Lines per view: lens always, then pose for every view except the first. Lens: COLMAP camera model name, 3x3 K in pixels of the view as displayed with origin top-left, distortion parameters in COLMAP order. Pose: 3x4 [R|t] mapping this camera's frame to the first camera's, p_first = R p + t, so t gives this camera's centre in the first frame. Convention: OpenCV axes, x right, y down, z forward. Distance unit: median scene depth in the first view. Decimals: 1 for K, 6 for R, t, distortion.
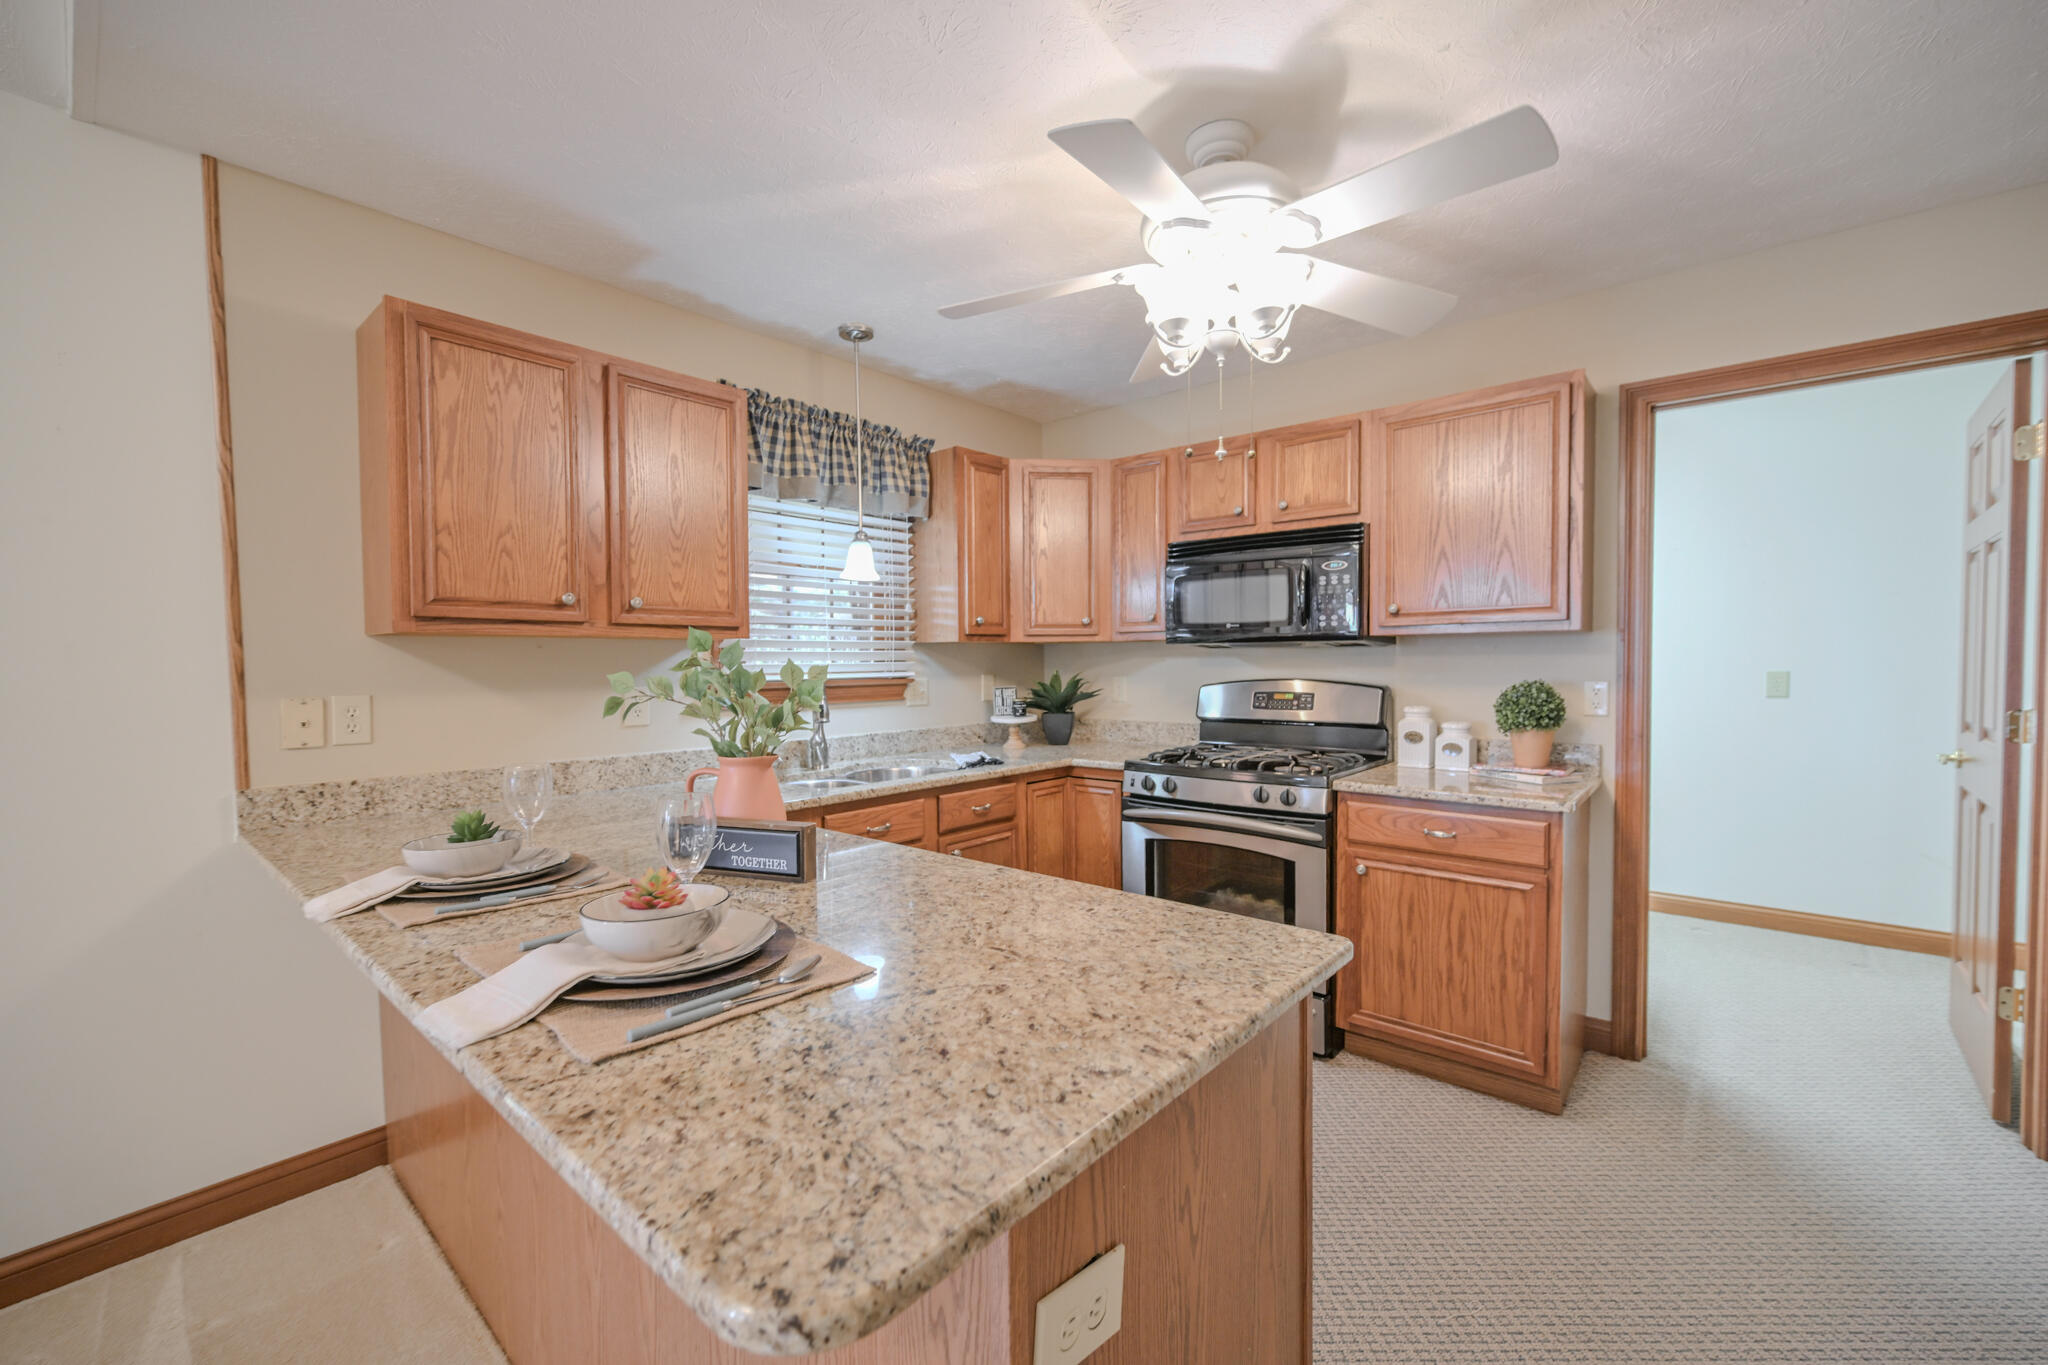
lens RADIAL K [[836.5, 0, 1045.1], [0, 836.5, 692.6], [0, 0, 1]] dist [-0.003490, 0.000257]
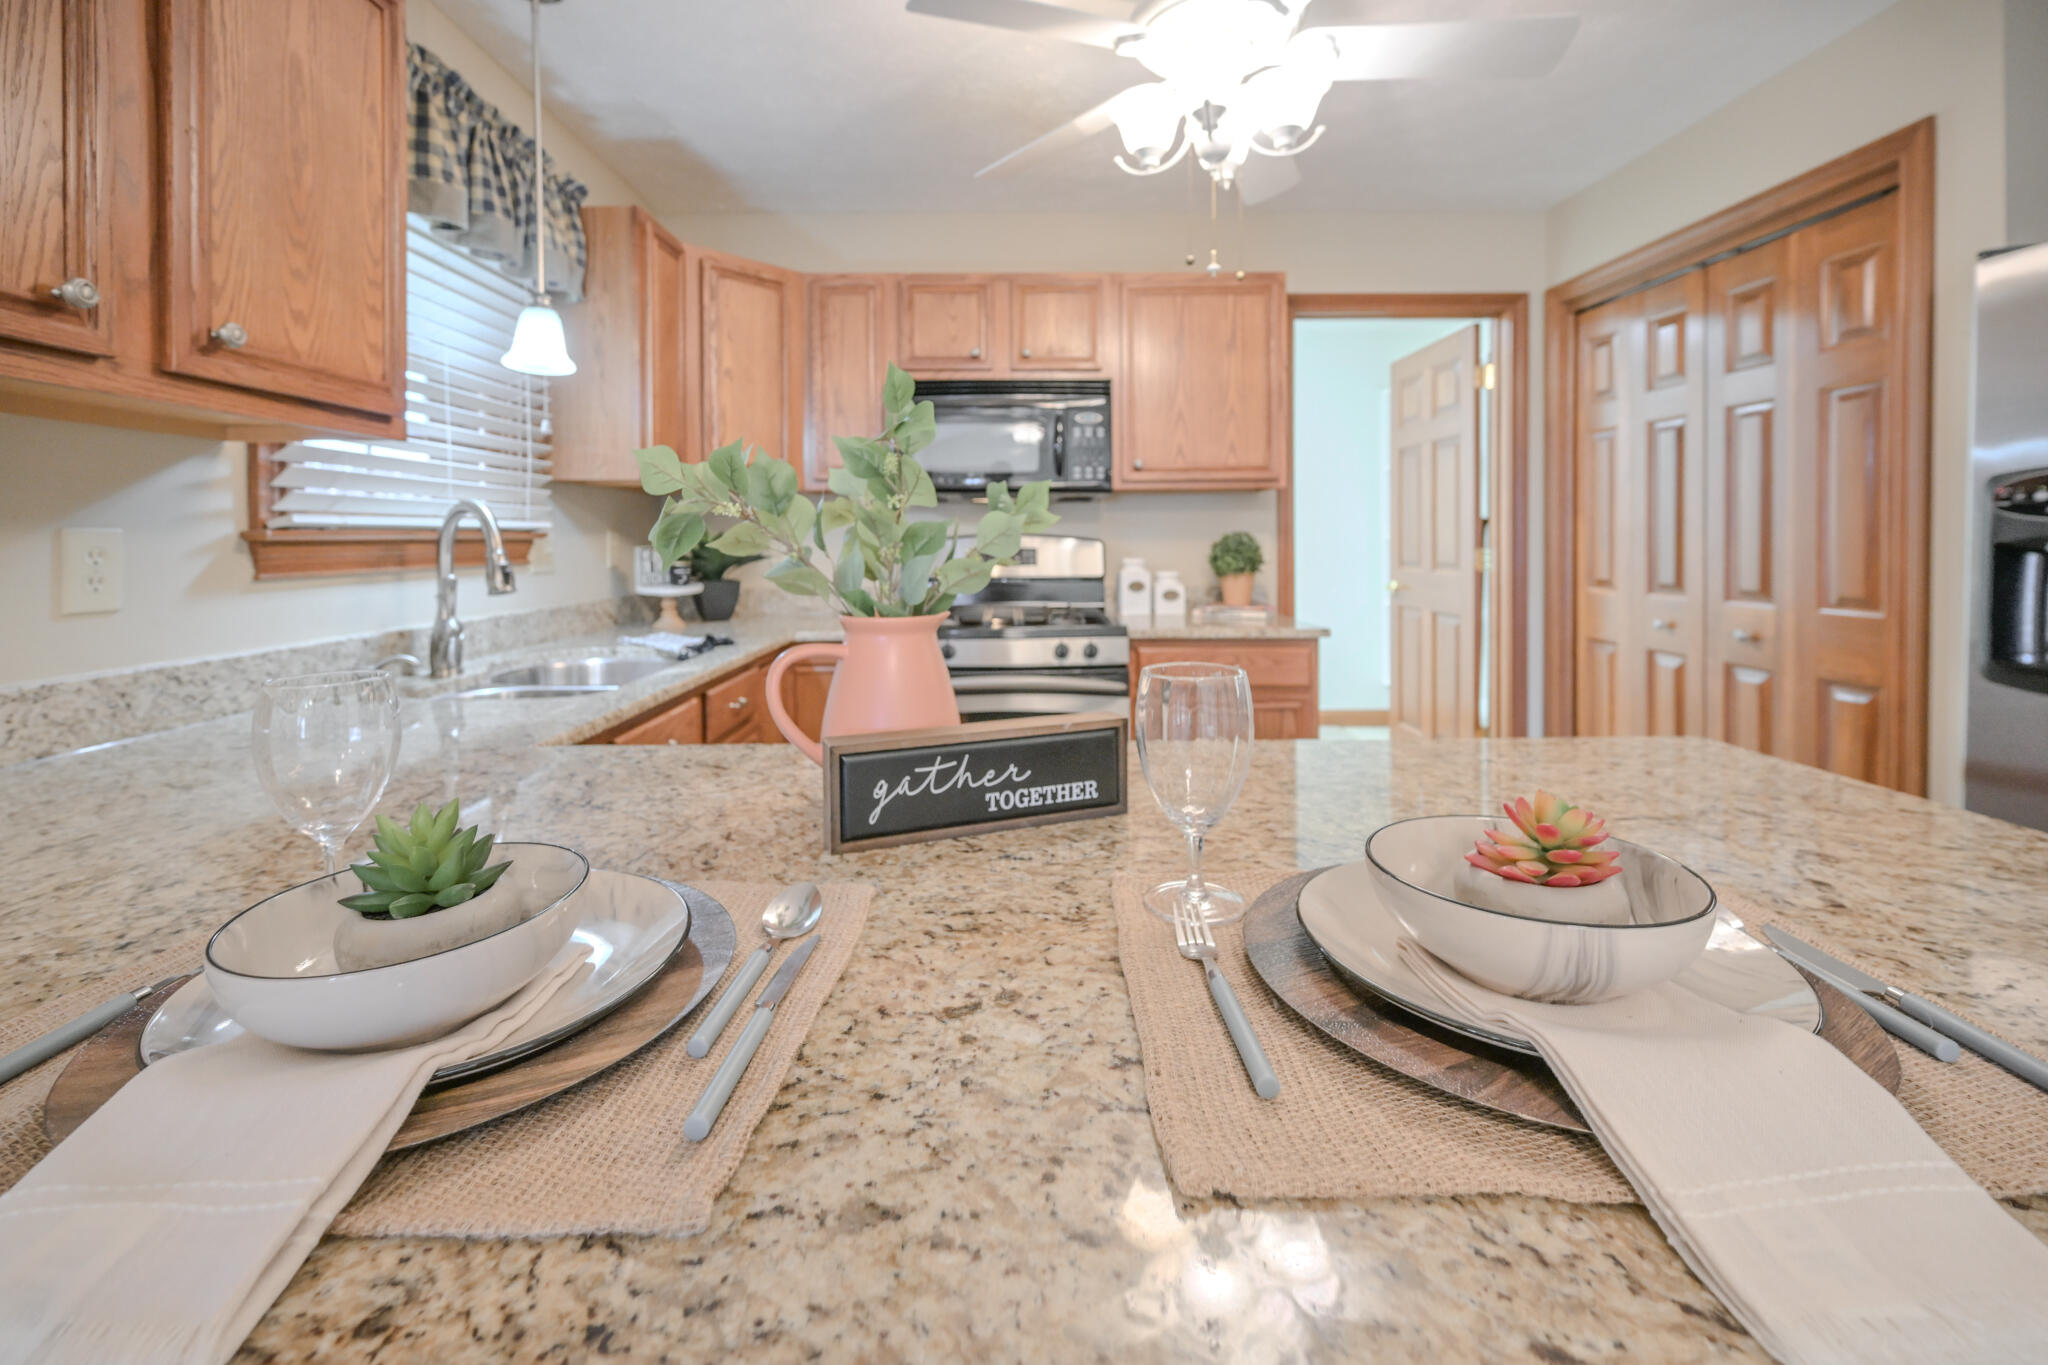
lens RADIAL K [[824.0, 0, 1023.0], [0, 824.0, 557.3], [0, 0, 1]] dist [-0.001856, 0.001218]
pose [[0.761931, -0.011494, 0.647556, -0.361412], [0.025194, 0.999612, -0.011902, 0.025497], [-0.647168, 0.025384, 0.761925, 0.297666]]
